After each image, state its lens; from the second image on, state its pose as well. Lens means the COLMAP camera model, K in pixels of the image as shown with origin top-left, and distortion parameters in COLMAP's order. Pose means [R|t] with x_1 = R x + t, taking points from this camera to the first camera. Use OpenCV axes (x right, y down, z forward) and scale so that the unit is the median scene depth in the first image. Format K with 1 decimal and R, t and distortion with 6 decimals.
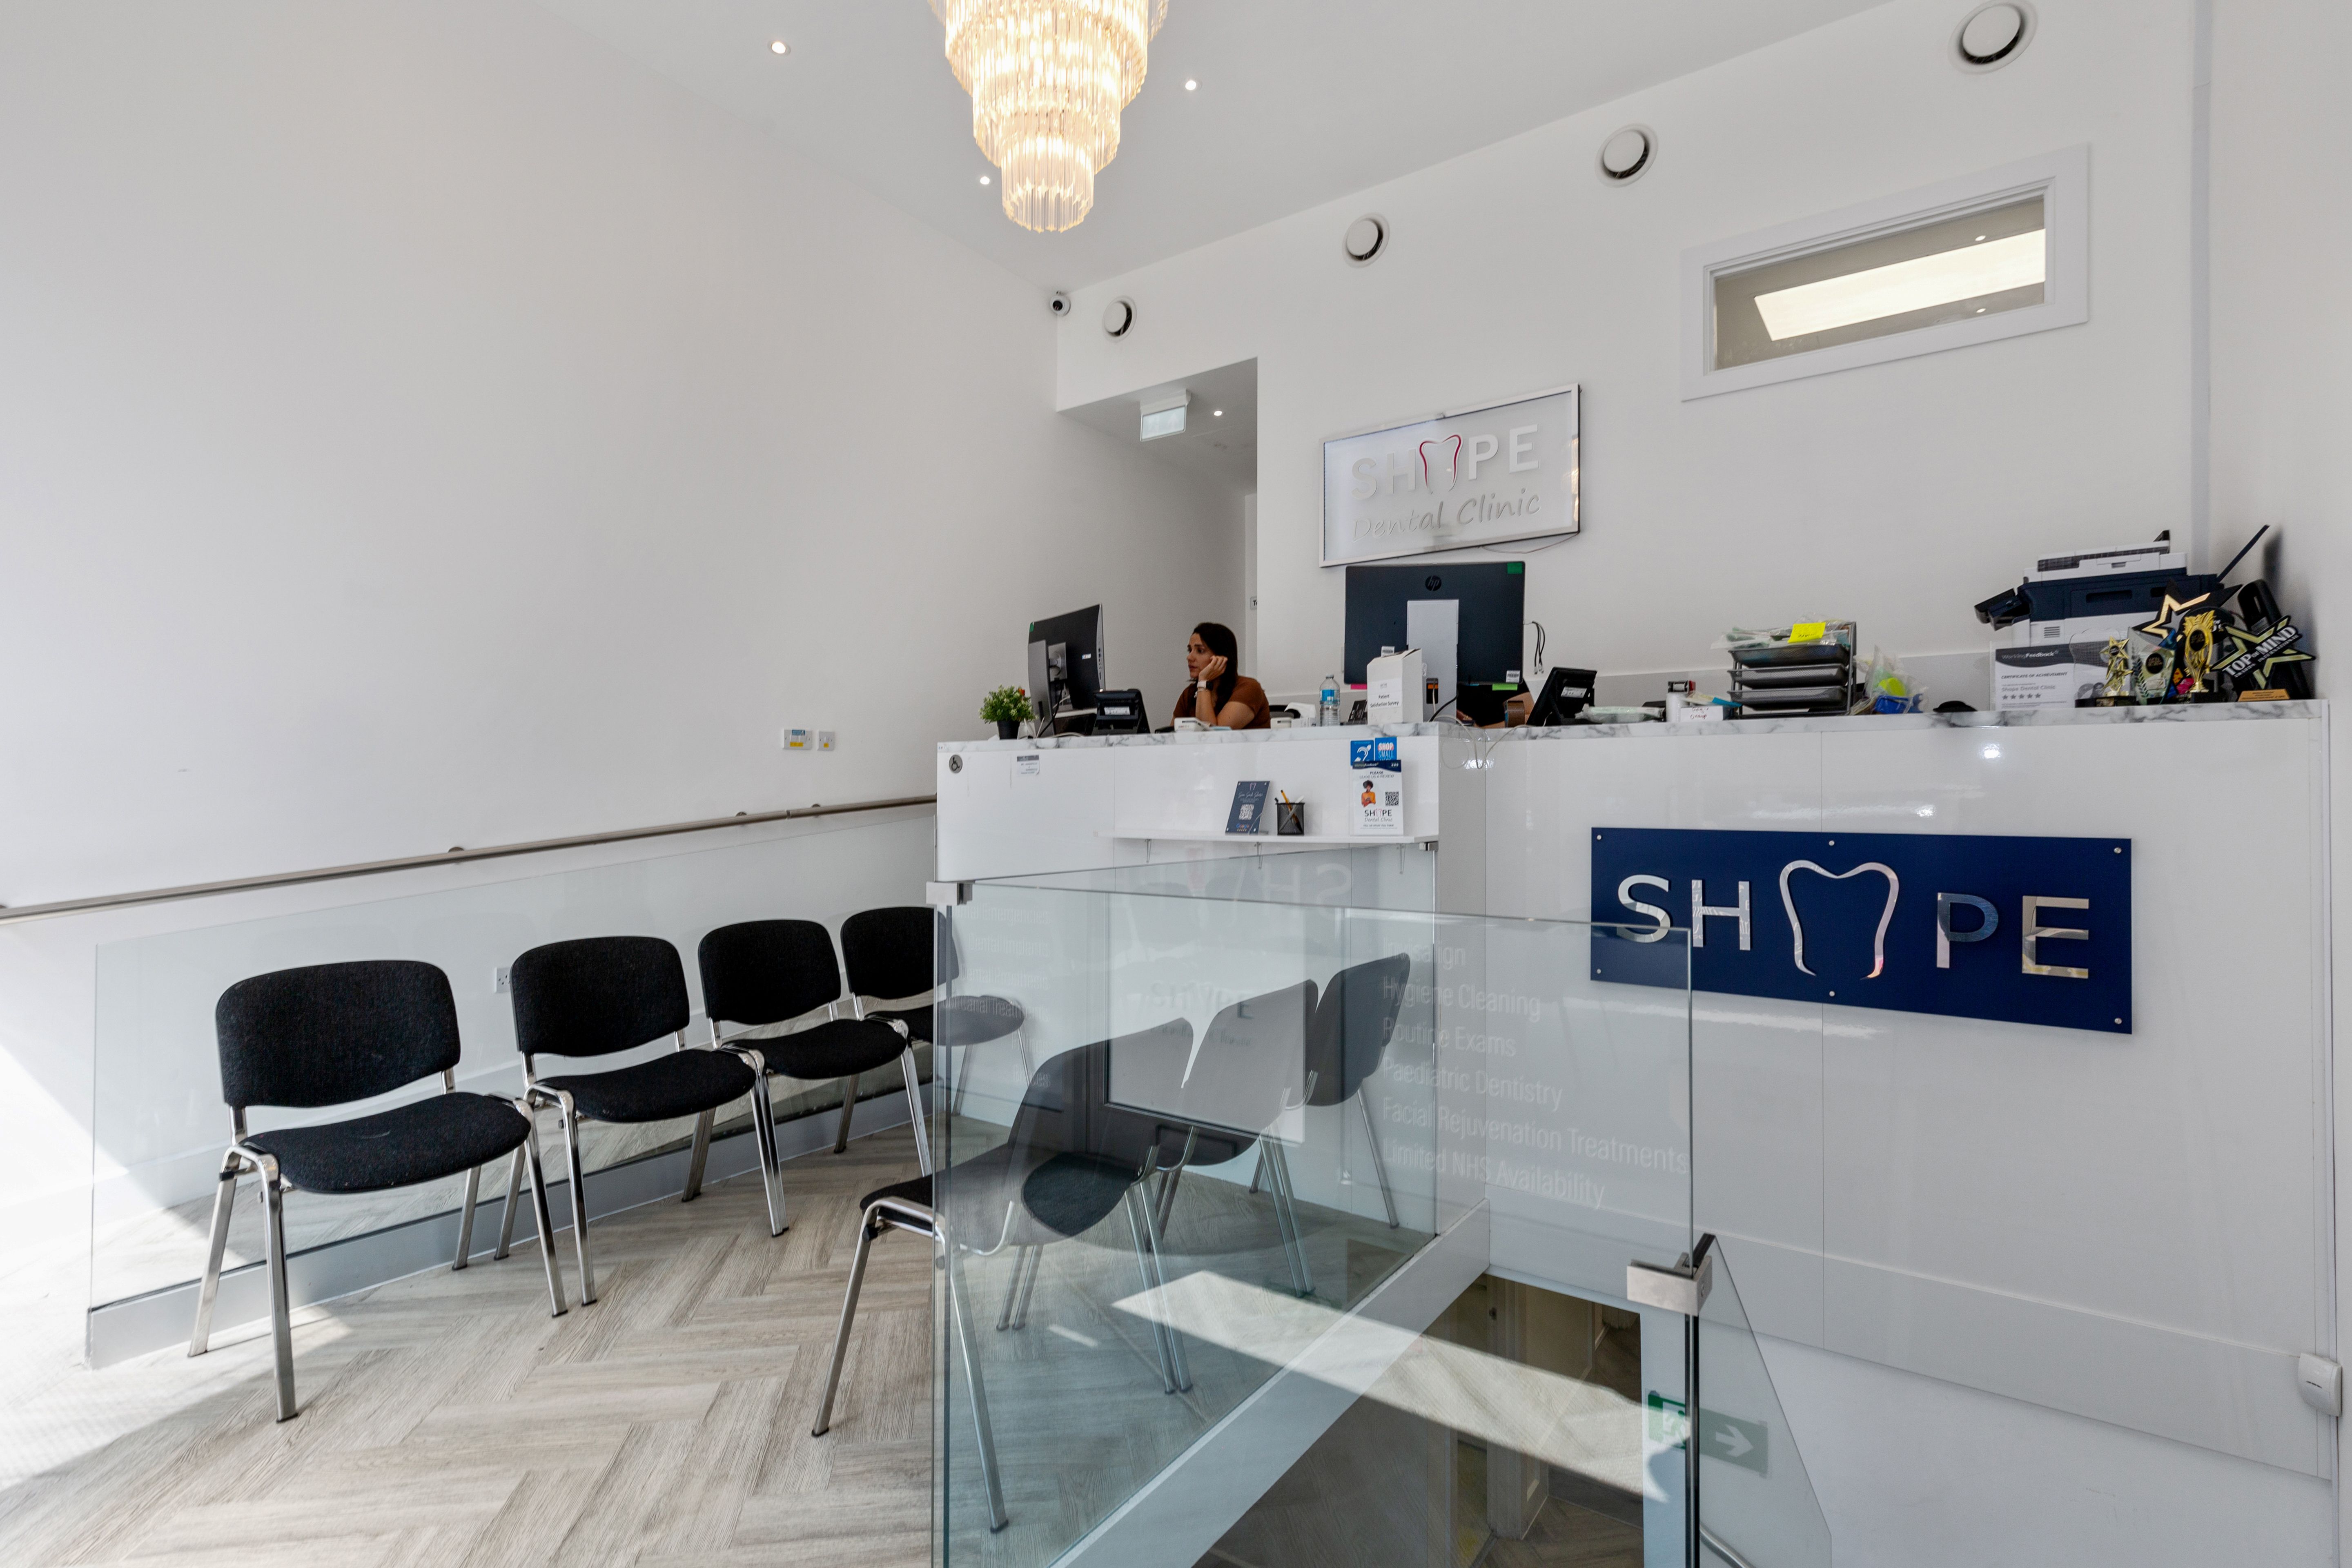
lens RADIAL K [[1097.0, 0, 1176.0], [0, 1097.0, 784.0], [0, 0, 1]] dist [0.014758, -0.000147]
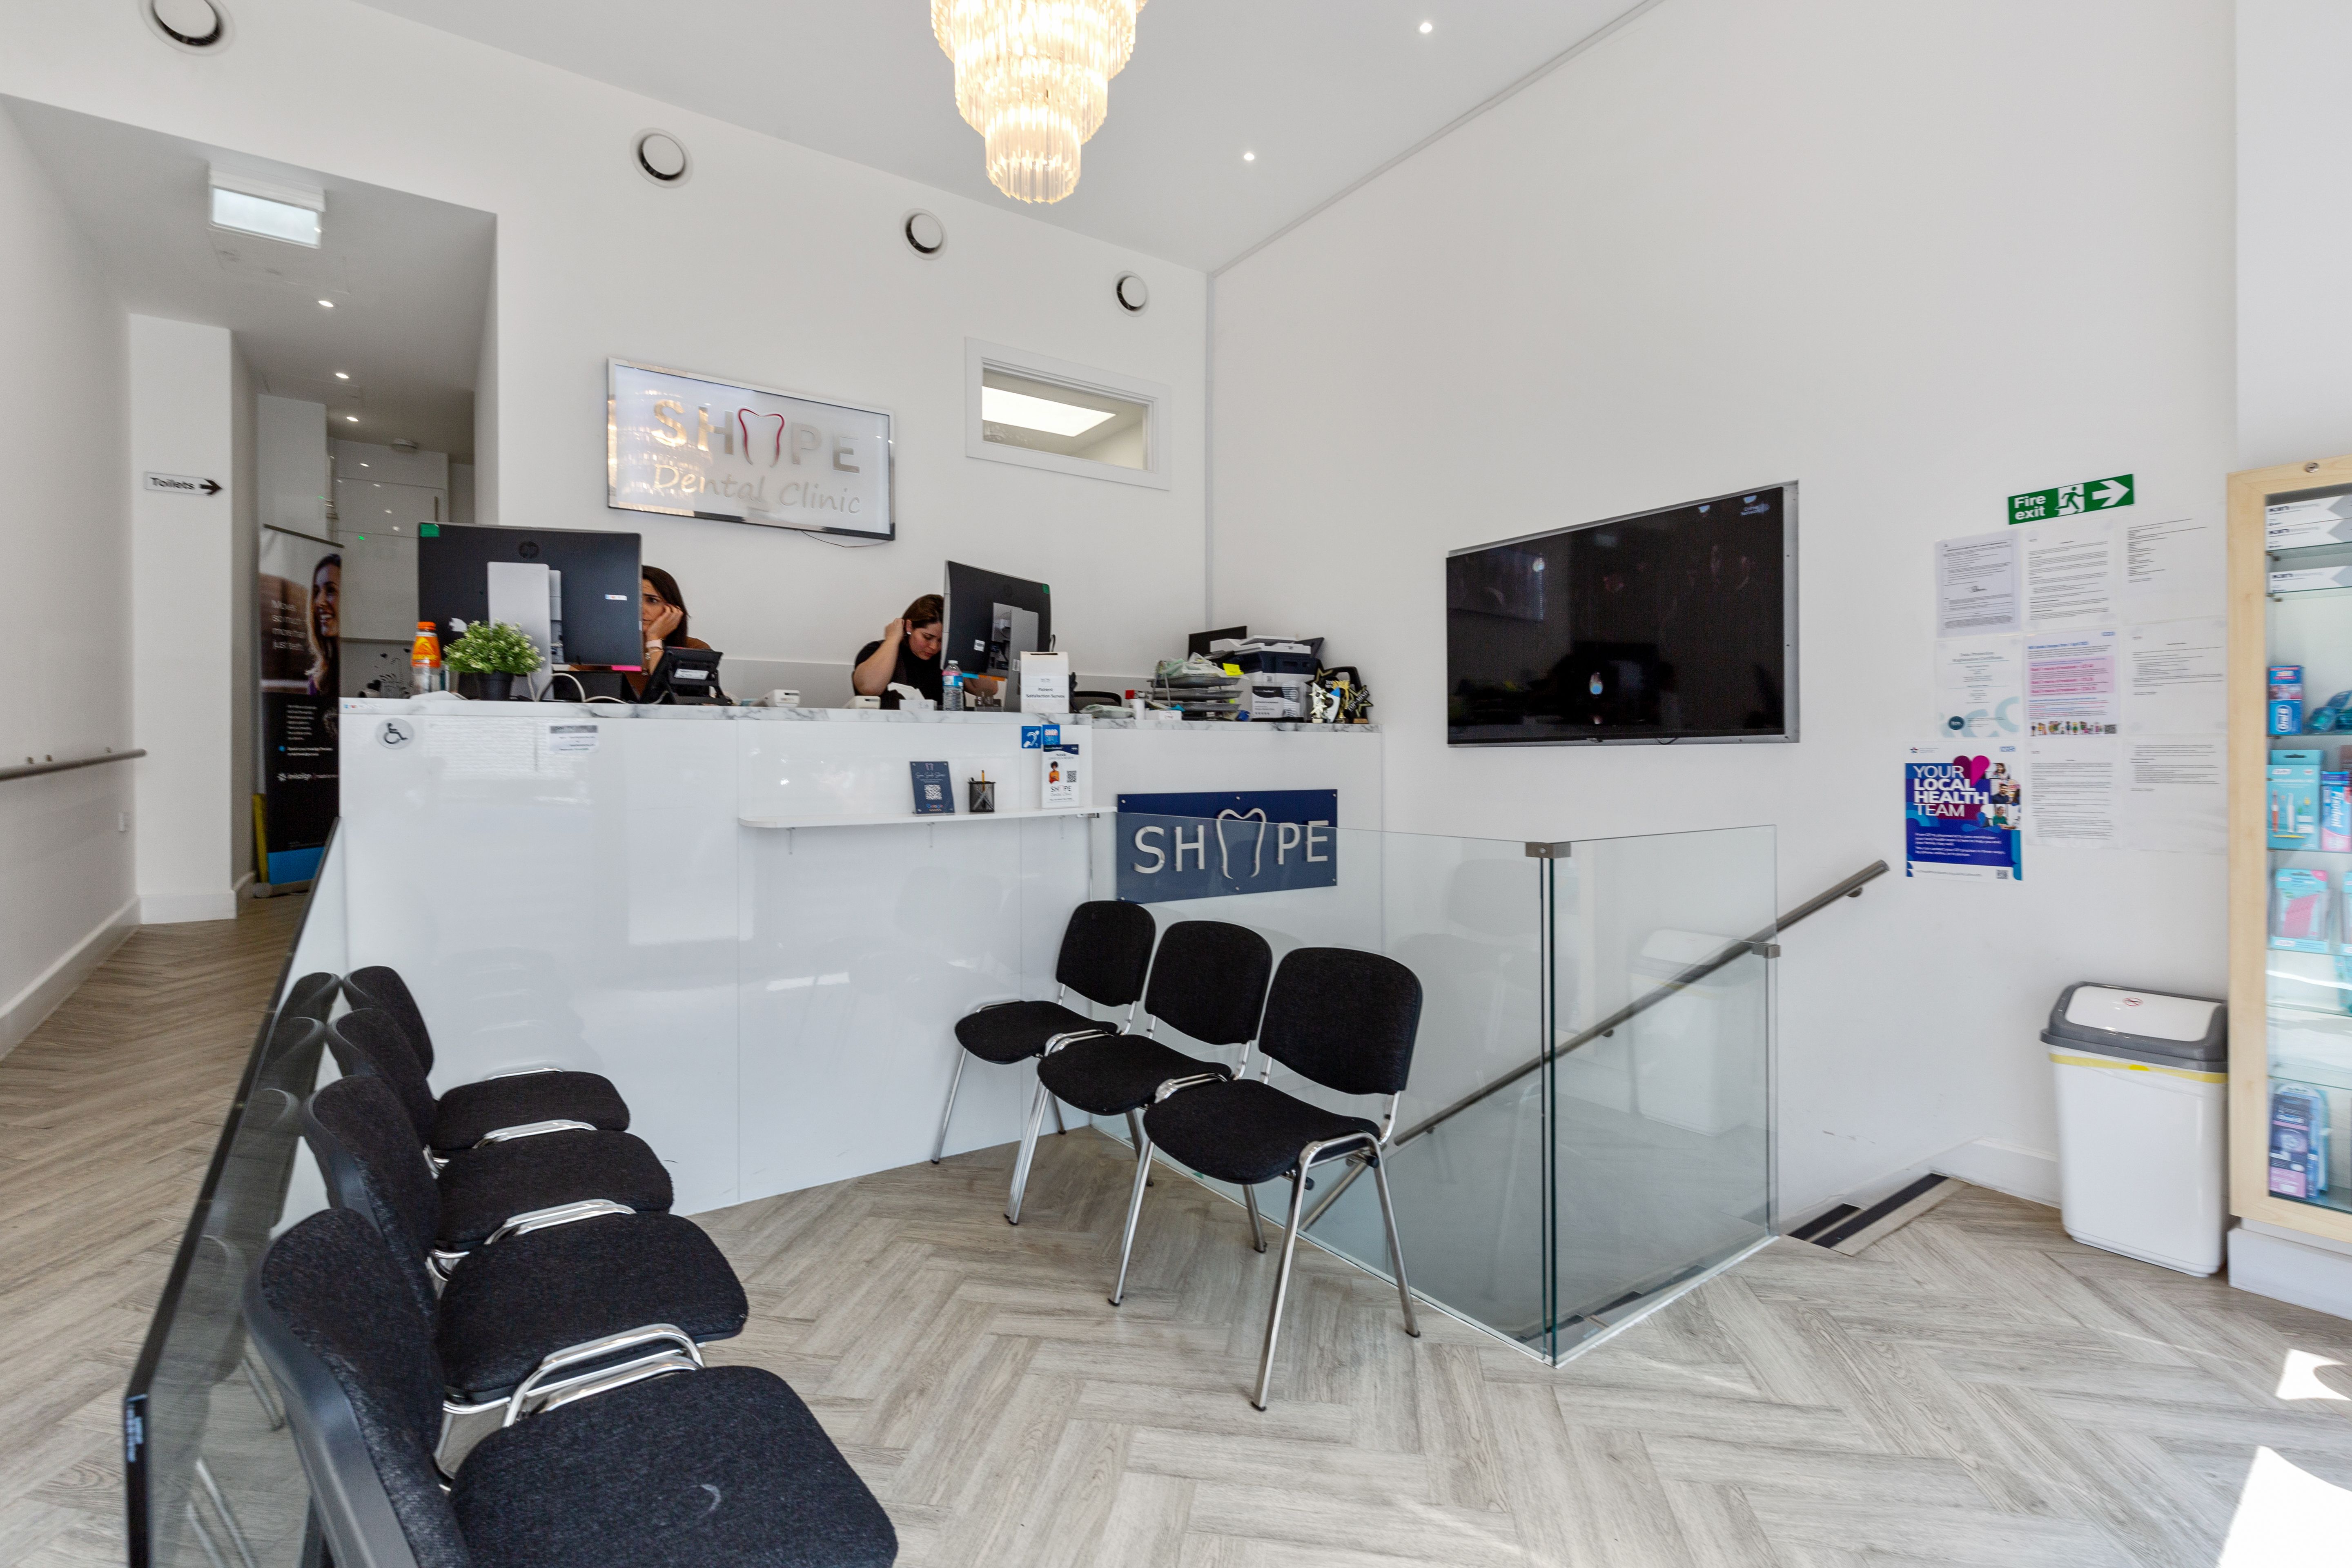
lens RADIAL K [[1068.0, 0, 1173.9], [0, 1068.0, 761.1], [0, 0, 1]] dist [0.000355, -0.000194]
pose [[0.332816, -0.007575, 0.942961, -0.887609], [-0.007363, 0.999916, 0.010631, -0.017138], [-0.942963, -0.010482, 0.332733, 0.519648]]
